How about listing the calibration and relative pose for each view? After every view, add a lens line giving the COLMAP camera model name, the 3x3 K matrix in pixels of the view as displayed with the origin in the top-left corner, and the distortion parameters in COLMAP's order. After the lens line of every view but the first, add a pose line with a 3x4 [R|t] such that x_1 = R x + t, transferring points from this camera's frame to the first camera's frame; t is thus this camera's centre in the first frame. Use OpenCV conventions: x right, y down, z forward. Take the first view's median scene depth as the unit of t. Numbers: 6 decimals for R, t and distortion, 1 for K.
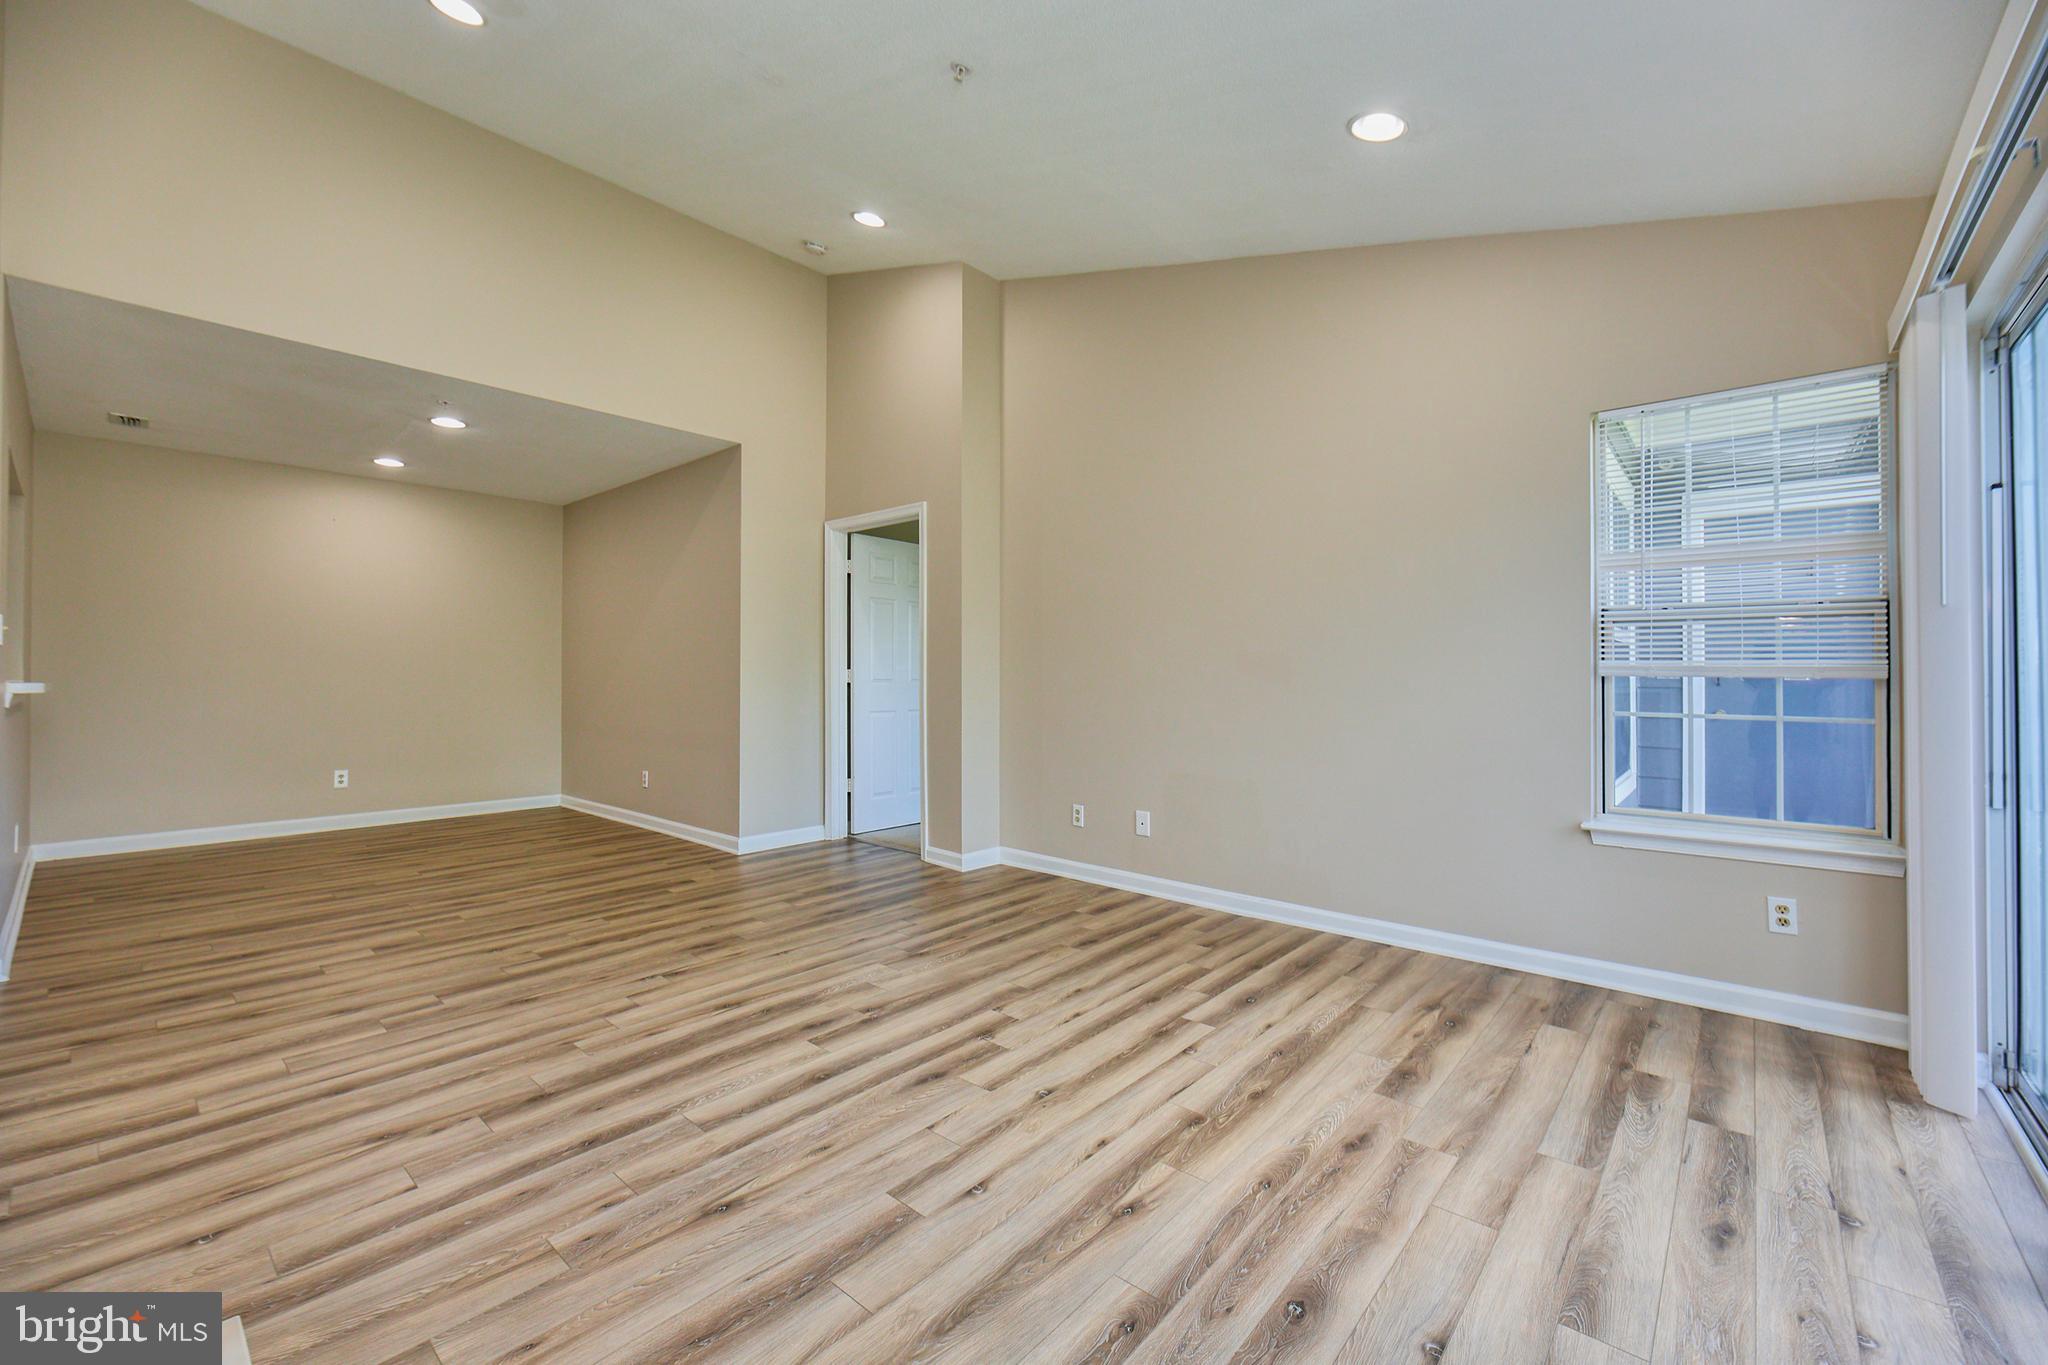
lens RADIAL K [[836.3, 0, 1001.5], [0, 836.3, 661.5], [0, 0, 1]] dist [-0.004744, 0.000650]
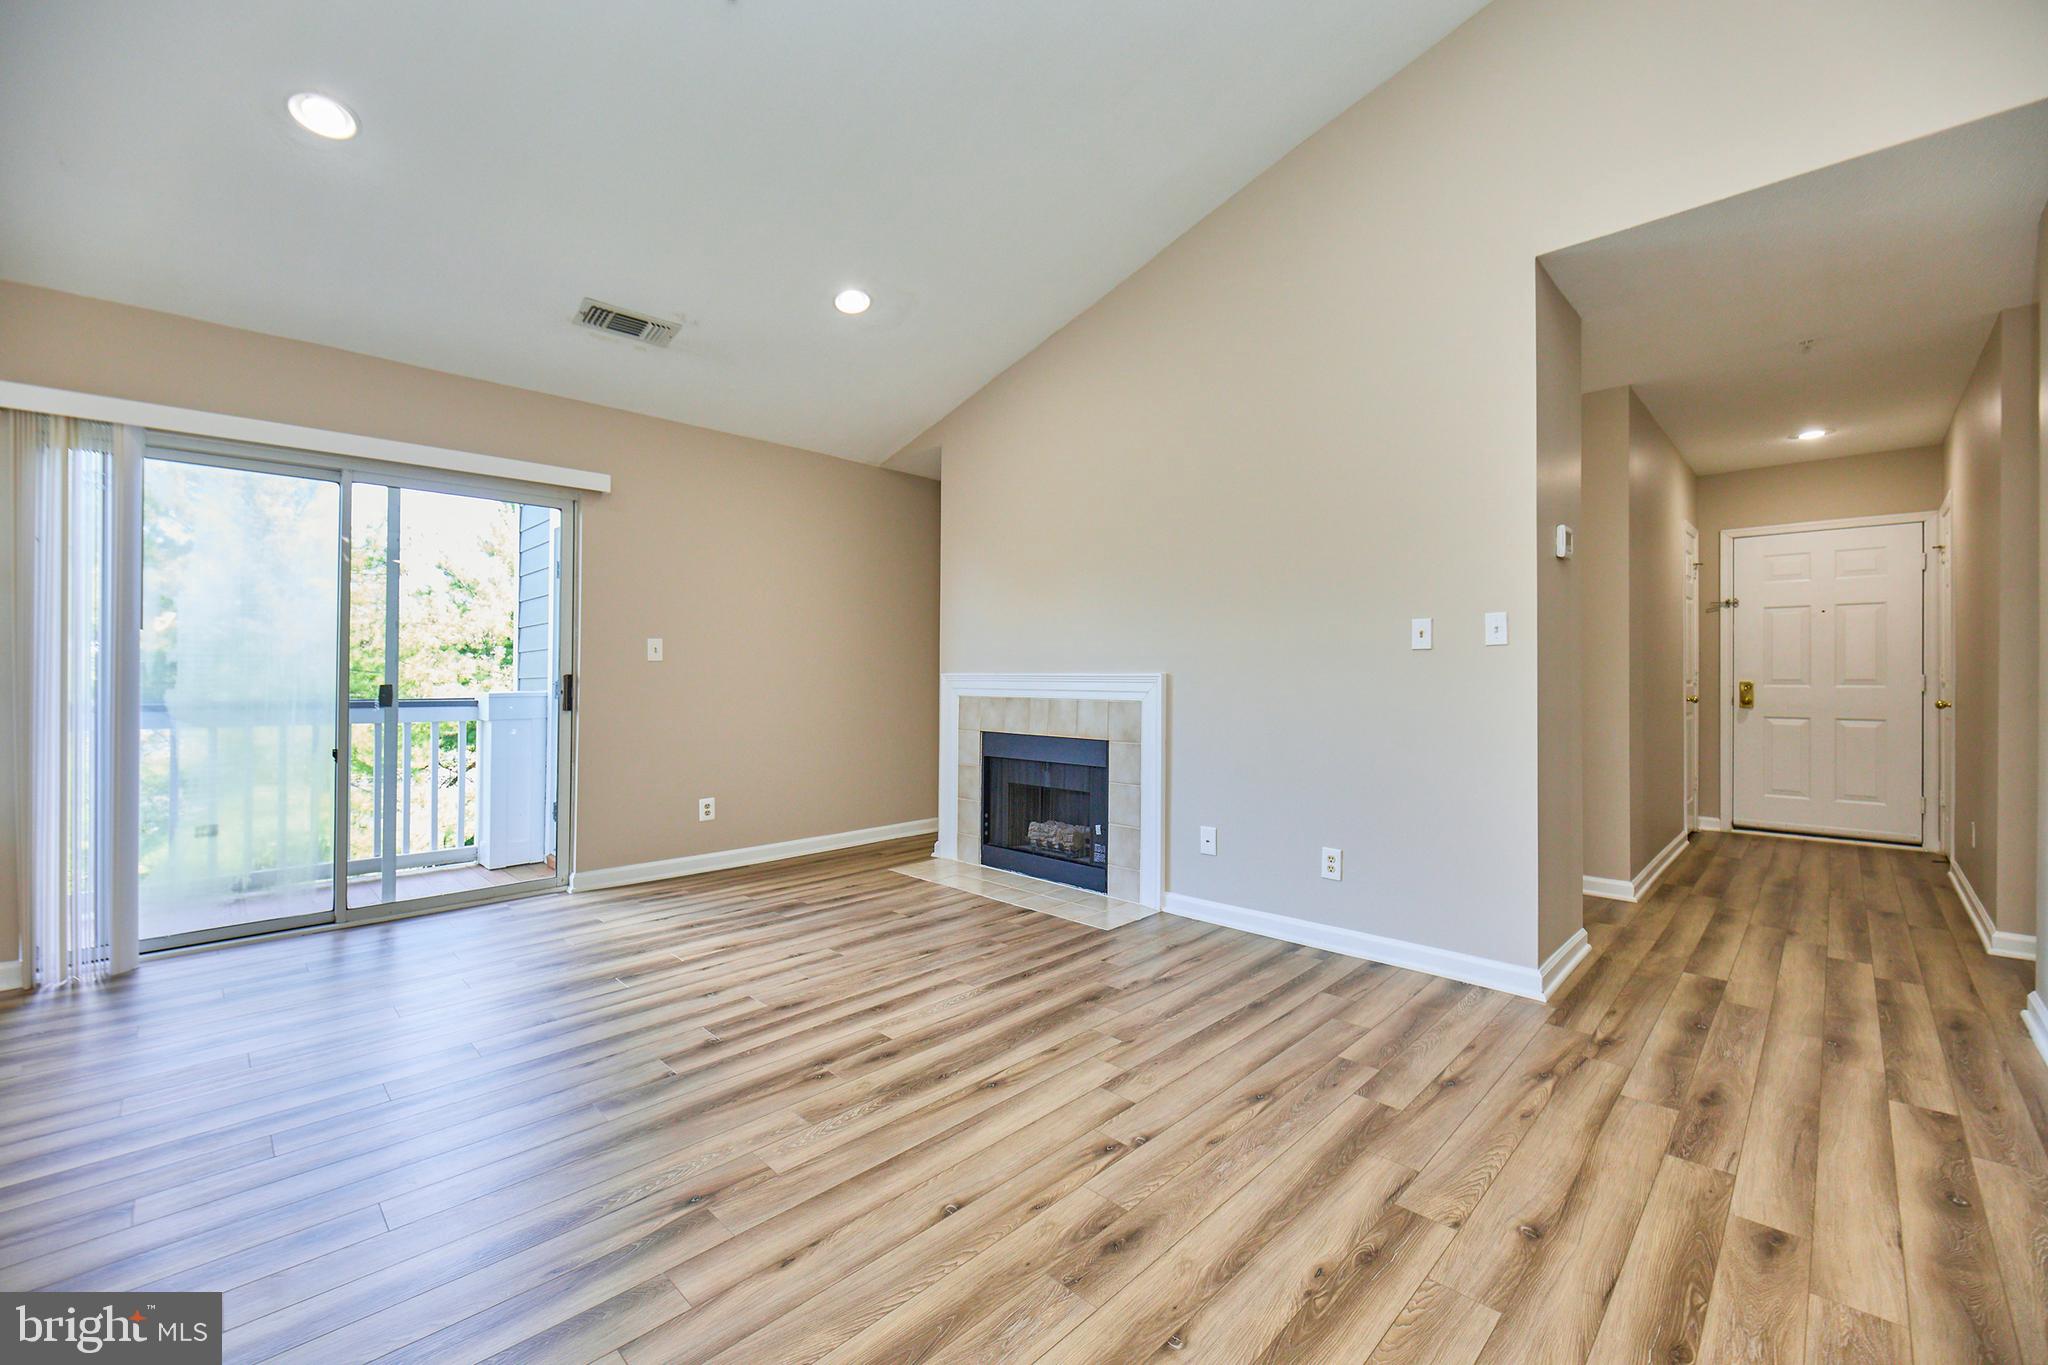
lens RADIAL K [[836.3, 0, 1018.6], [0, 836.3, 683.3], [0, 0, 1]] dist [-0.004744, 0.000650]
pose [[-0.998713, 0.001691, 0.050695, -0.415712], [0.001208, 0.999954, -0.009566, 0.033650], [-0.050709, -0.009492, -0.998668, 1.904620]]
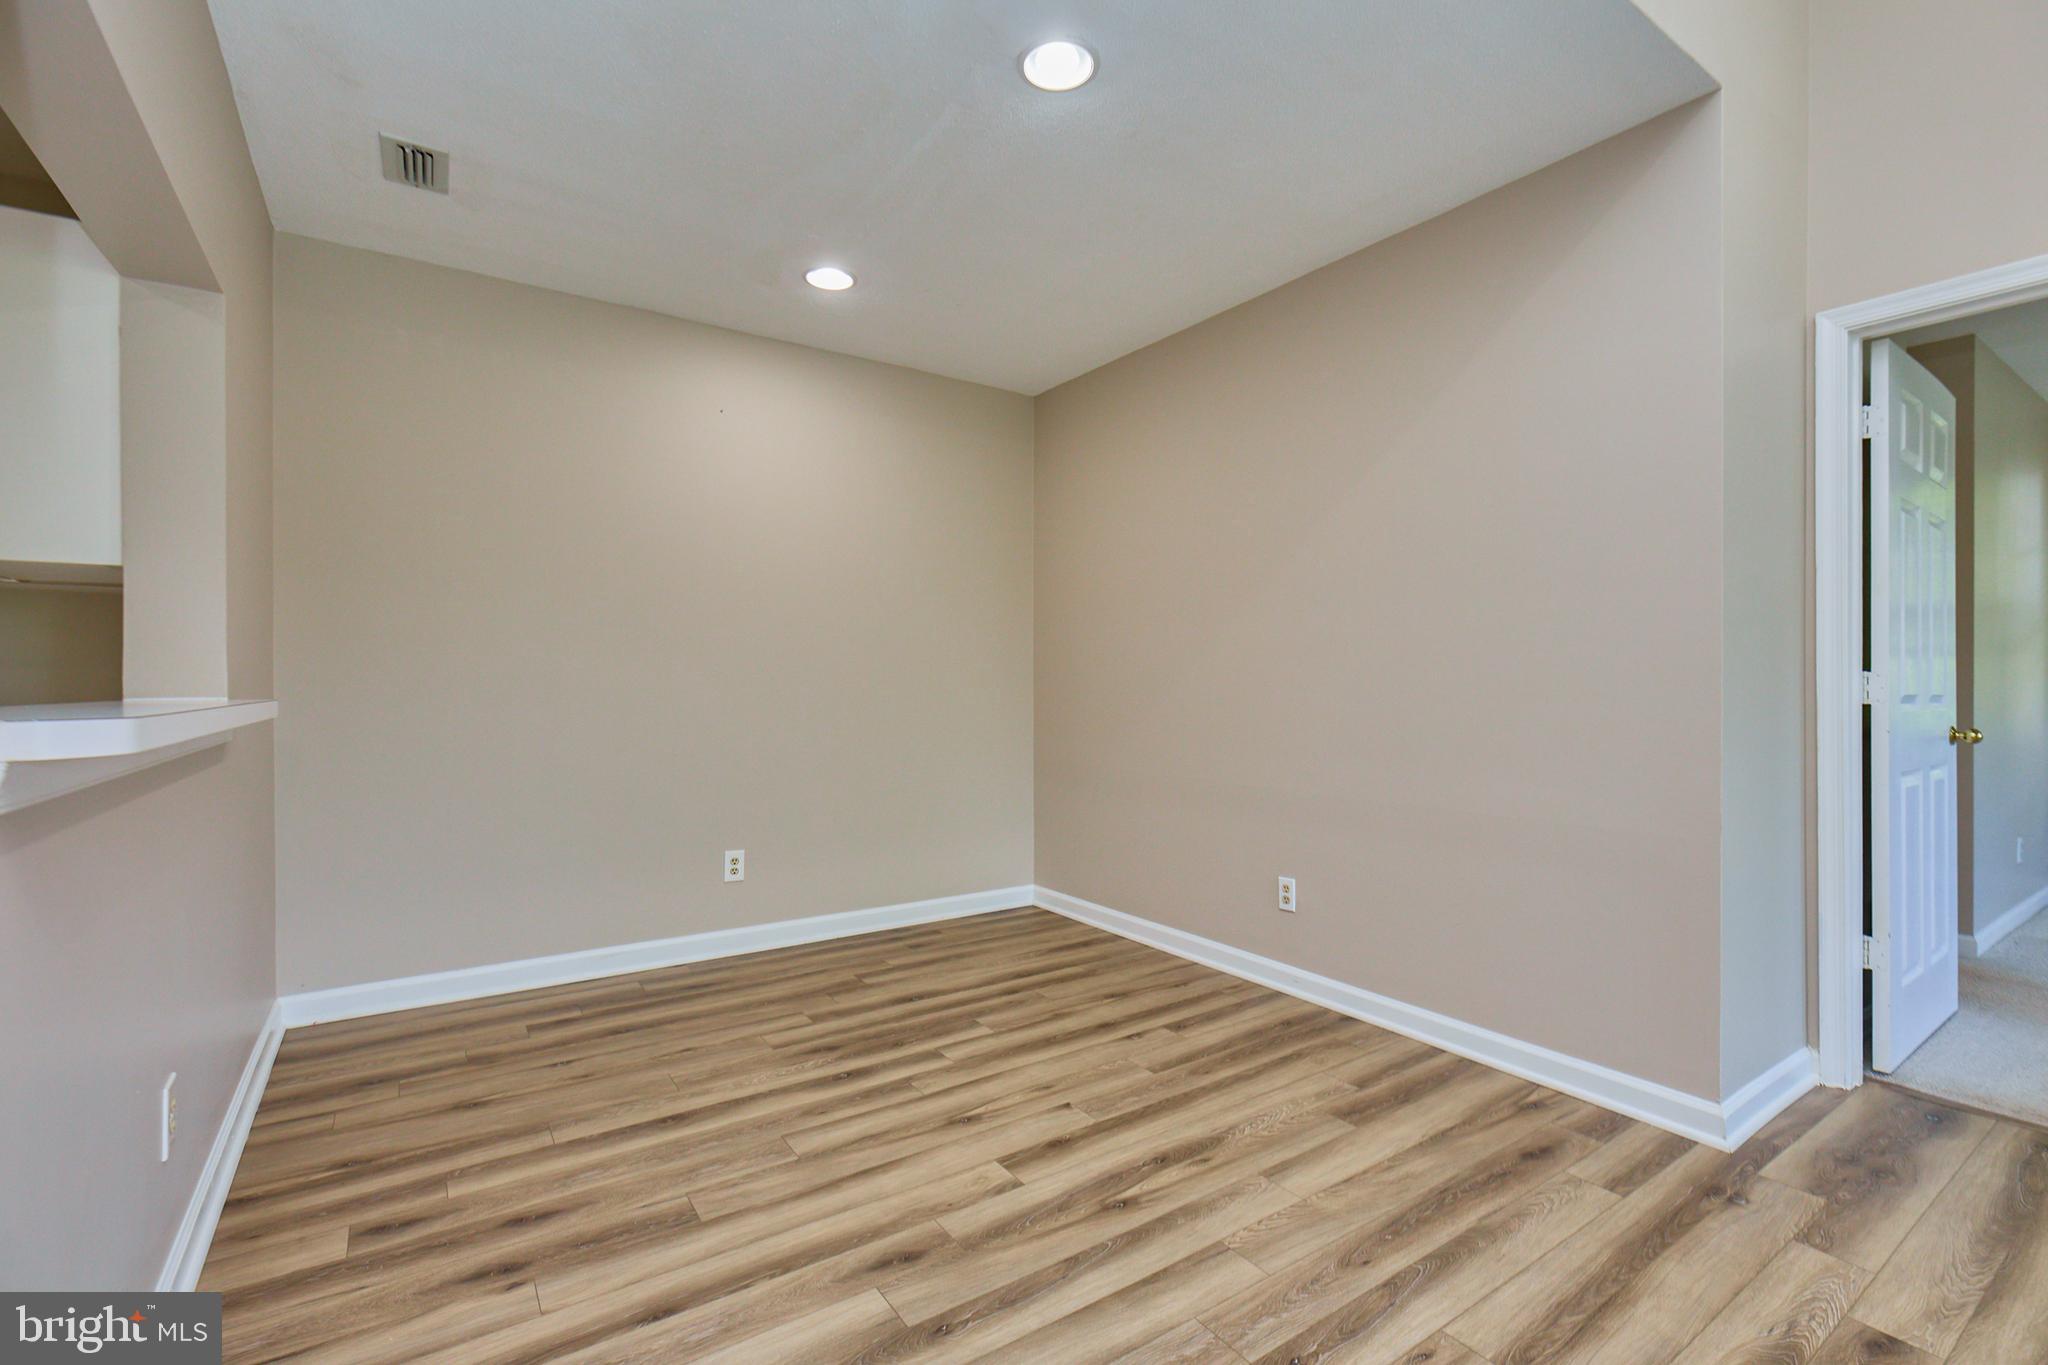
lens RADIAL K [[907.3, 0, 1018.9], [0, 907.3, 682.3], [0, 0, 1]] dist [-0.003380, -0.000414]
pose [[0.971165, 0.001071, -0.238405, -1.024302], [0.002408, 0.999895, 0.014299, 0.016723], [0.238395, -0.014461, 0.971061, 1.004072]]
